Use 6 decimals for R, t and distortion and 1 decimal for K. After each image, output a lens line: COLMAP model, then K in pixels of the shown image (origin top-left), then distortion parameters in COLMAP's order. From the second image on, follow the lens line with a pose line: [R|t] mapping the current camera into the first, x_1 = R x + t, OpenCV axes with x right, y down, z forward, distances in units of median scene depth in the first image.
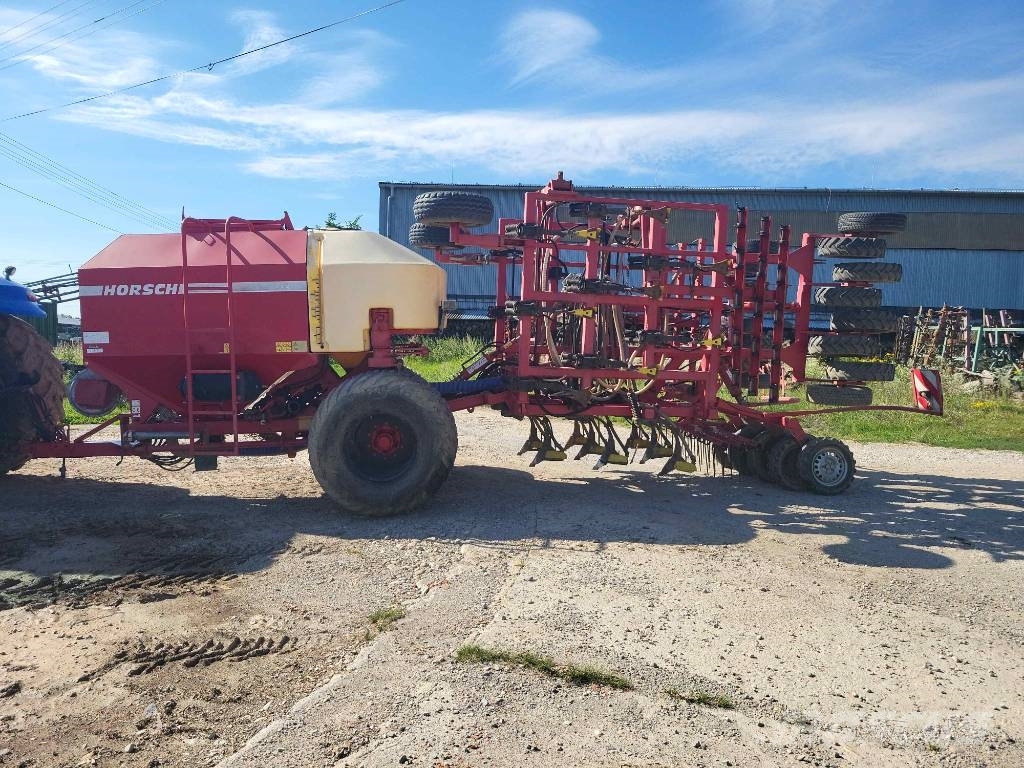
lens RADIAL K [[795.0, 0, 510.1], [0, 795.0, 381.2], [0, 0, 1]] dist [0.044760, -0.013656]
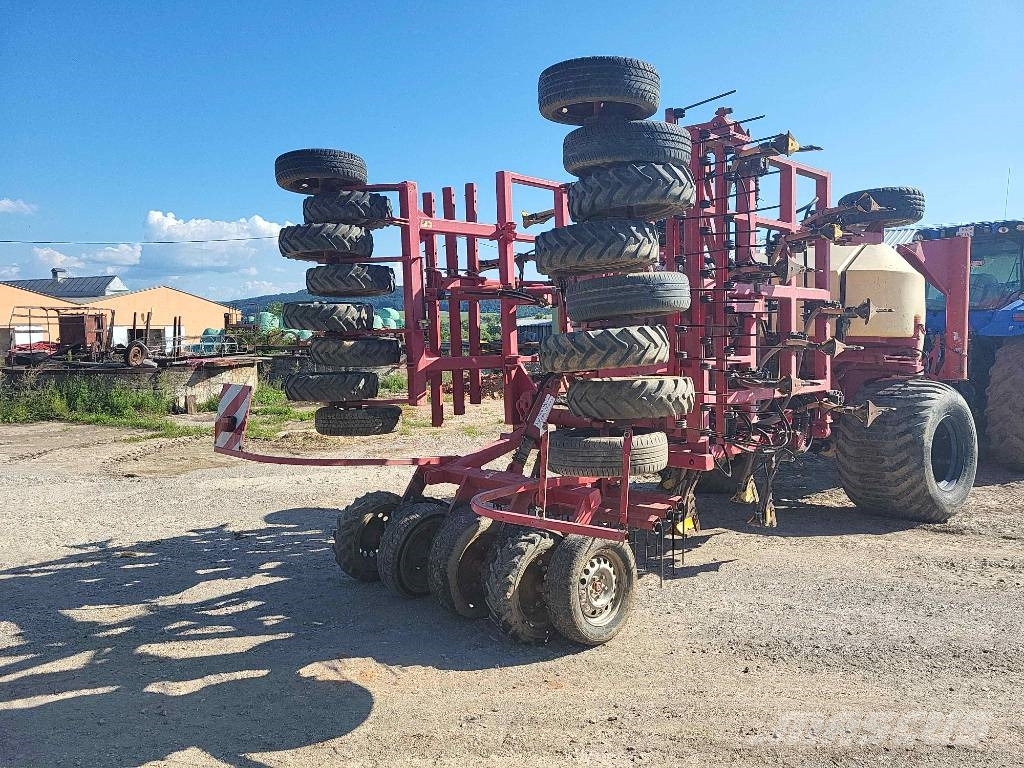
lens RADIAL K [[766.8, 0, 518.6], [0, 766.8, 392.2], [0, 0, 1]] dist [0.041365, -0.002737]
pose [[-0.806578, 0.022650, -0.590693, 0.691831], [-0.041695, 0.994597, 0.095071, -0.077011], [0.589655, 0.101311, -0.801276, 1.615829]]
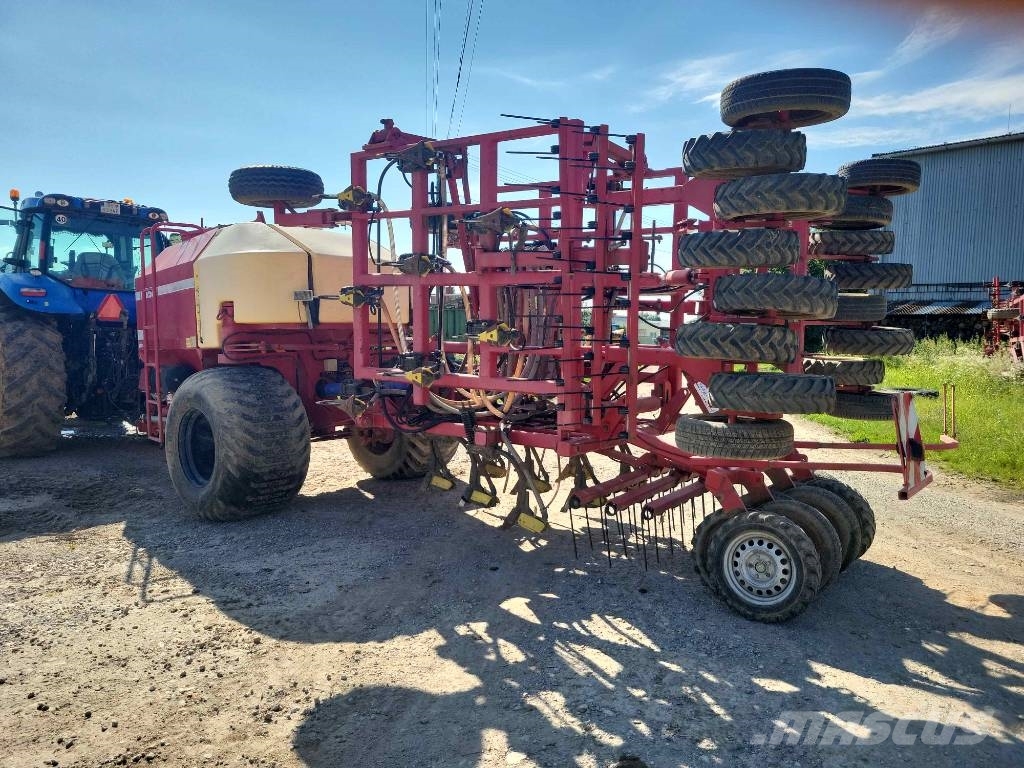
lens RADIAL K [[795.0, 0, 510.1], [0, 795.0, 381.2], [0, 0, 1]] dist [0.044760, -0.013656]
pose [[0.712514, 0.039663, -0.700536, 0.671410], [-0.043237, 0.998986, 0.012585, -0.019217], [0.700325, 0.021322, 0.713506, 0.511670]]
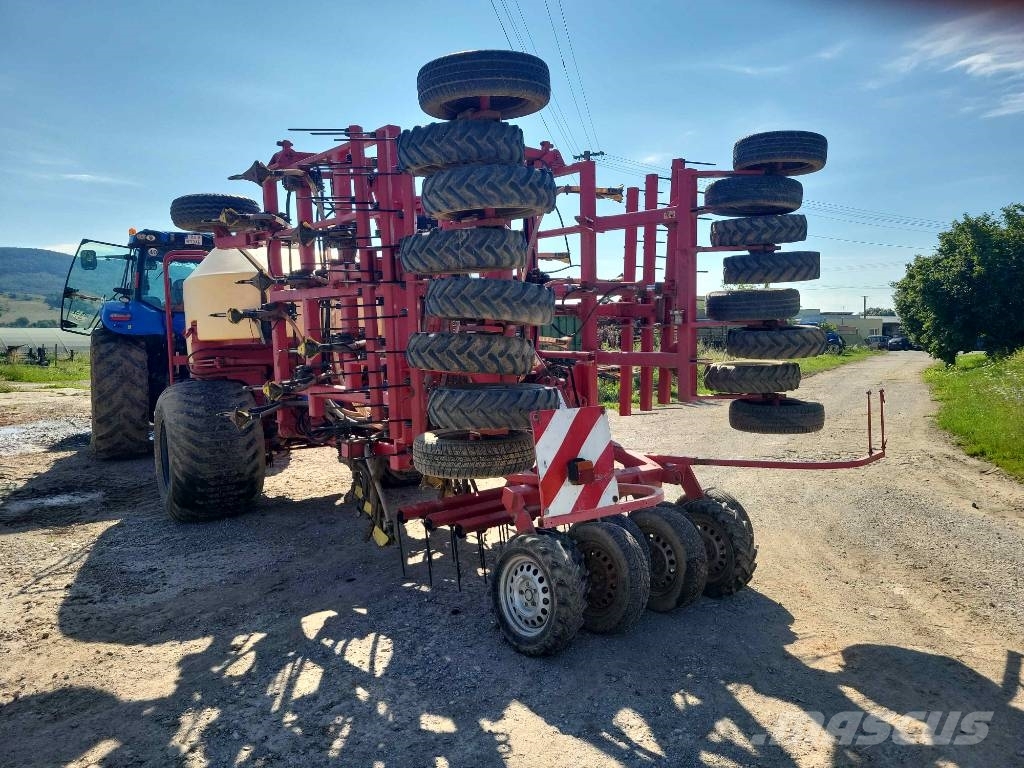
lens RADIAL K [[787.2, 0, 500.5], [0, 787.2, 388.5], [0, 0, 1]] dist [0.036524, 0.000506]
pose [[0.486600, 0.035407, -0.872907, 0.838397], [-0.025446, 0.999329, 0.026350, -0.035248], [0.873254, 0.009390, 0.487175, 0.770409]]
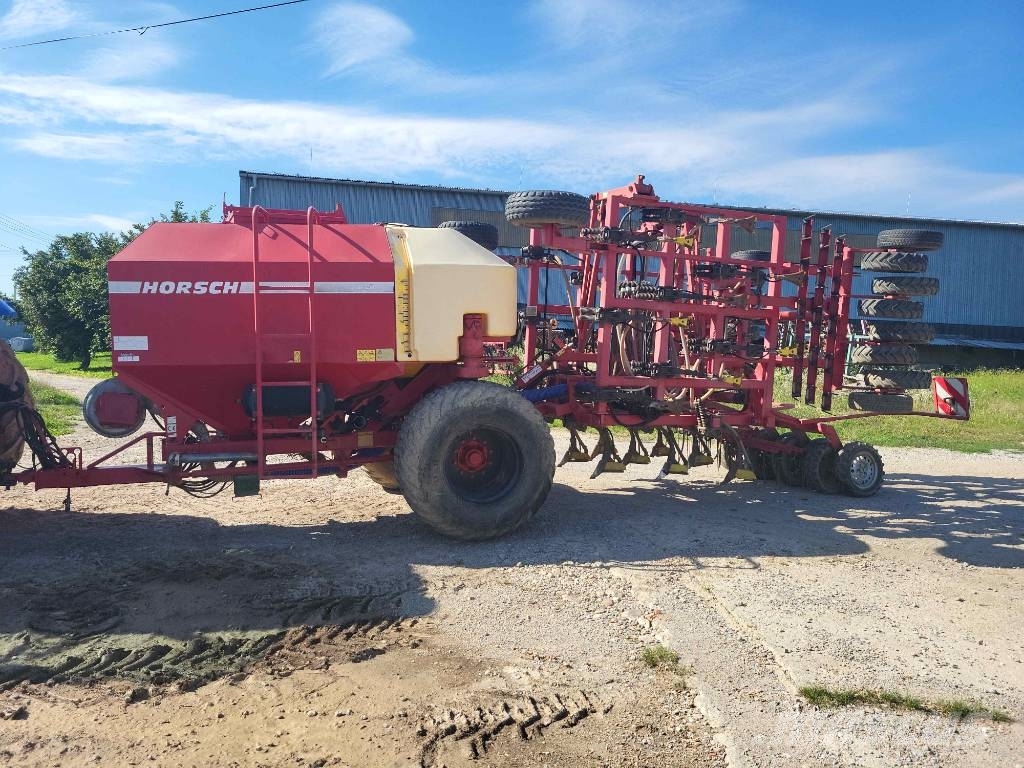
lens RADIAL K [[795.0, 0, 510.1], [0, 795.0, 381.2], [0, 0, 1]] dist [0.044760, -0.013656]
pose [[0.972603, -0.004236, 0.232434, -0.305395], [0.004450, 0.999990, -0.000395, -0.011870], [-0.232430, 0.001418, 0.972612, 0.088207]]
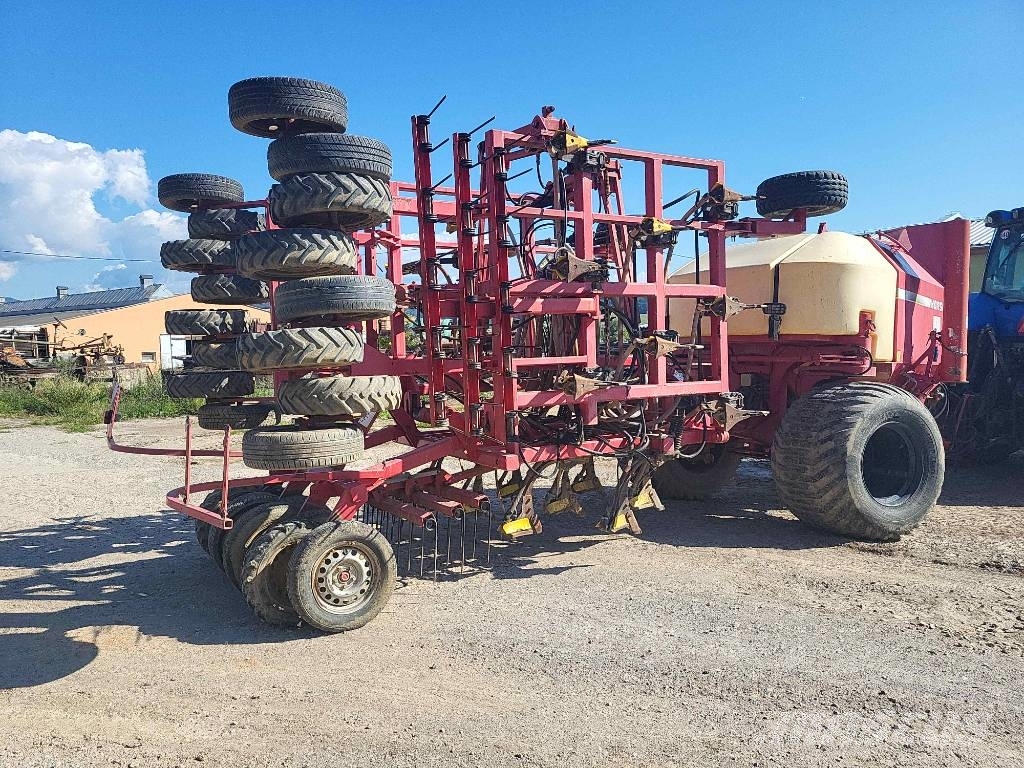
lens RADIAL K [[765.3, 0, 512.0], [0, 765.3, 384.0], [0, 0, 1]] dist [0.043208, -0.006154]
pose [[-0.931895, 0.010258, -0.362583, 0.430658], [-0.024148, 0.995628, 0.090234, -0.086564], [0.361923, 0.092845, -0.927573, 1.777568]]
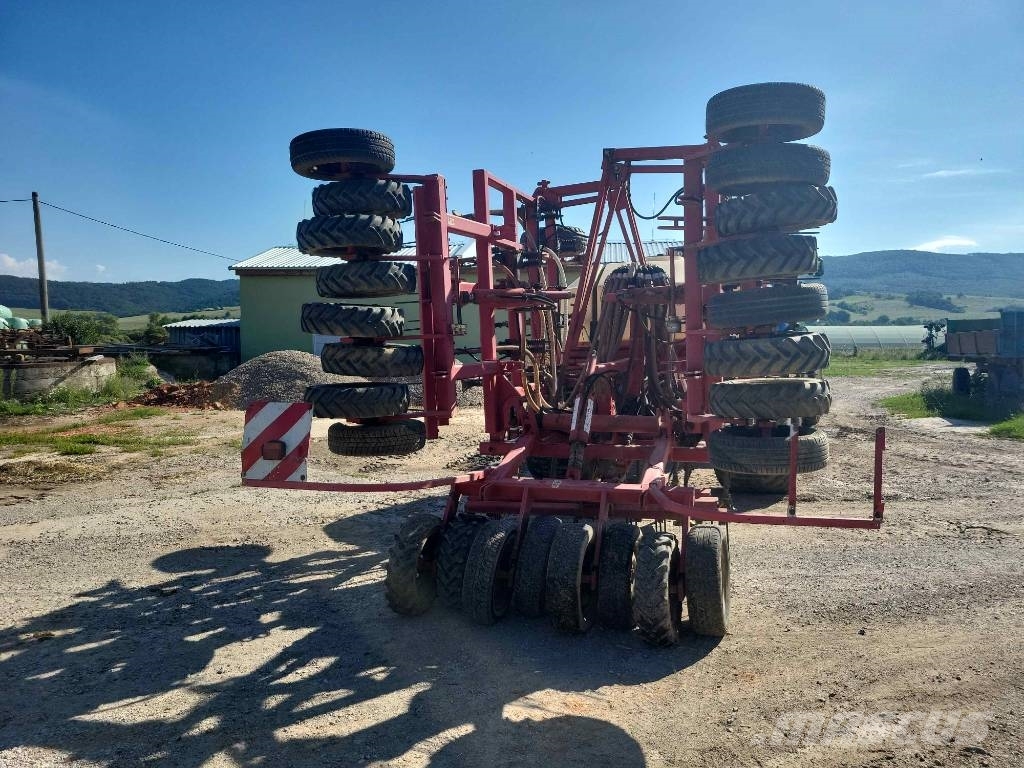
lens RADIAL K [[782.4, 0, 518.5], [0, 782.4, 385.1], [0, 0, 1]] dist [0.039338, -0.003717]
pose [[-0.463455, 0.037033, -0.885346, 0.895982], [-0.042669, 0.997035, 0.064041, -0.066710], [0.885092, 0.067457, -0.460501, 1.370402]]
